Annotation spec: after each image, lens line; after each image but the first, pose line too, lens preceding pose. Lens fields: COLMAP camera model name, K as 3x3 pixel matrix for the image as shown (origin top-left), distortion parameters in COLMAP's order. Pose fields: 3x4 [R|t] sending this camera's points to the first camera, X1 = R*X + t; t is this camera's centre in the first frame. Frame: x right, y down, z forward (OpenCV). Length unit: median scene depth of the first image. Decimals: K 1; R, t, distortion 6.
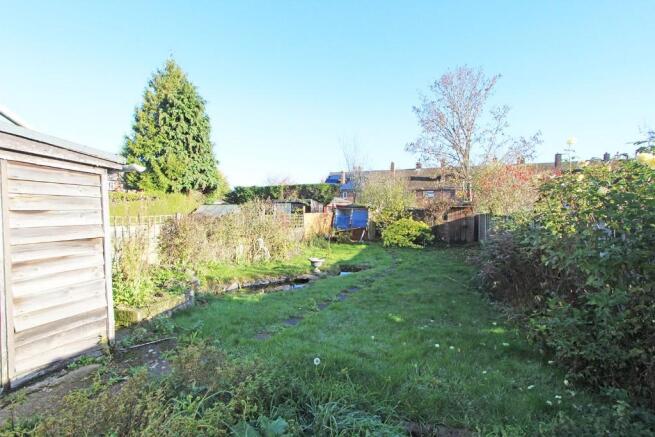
lens RADIAL K [[300.5, 0, 327.5], [0, 300.5, 218.5], [0, 0, 1]] dist [-0.003684, -0.001143]
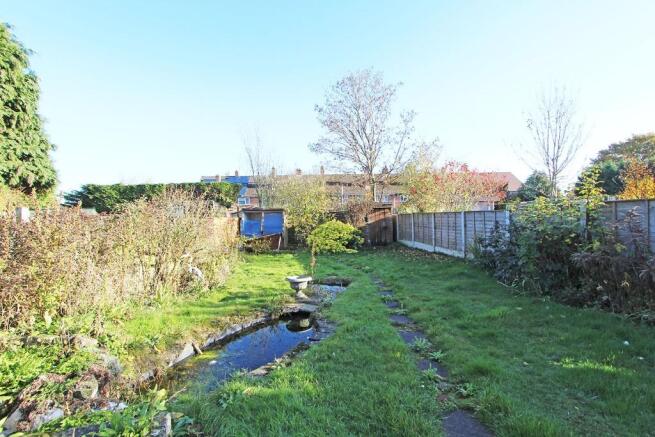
lens RADIAL K [[300.5, 0, 327.5], [0, 300.5, 218.5], [0, 0, 1]] dist [-0.003684, -0.001143]
pose [[0.904084, -0.025648, 0.426584, -0.119408], [0.038751, 0.999005, -0.022064, 0.010493], [-0.425594, 0.036478, 0.904179, 0.173470]]
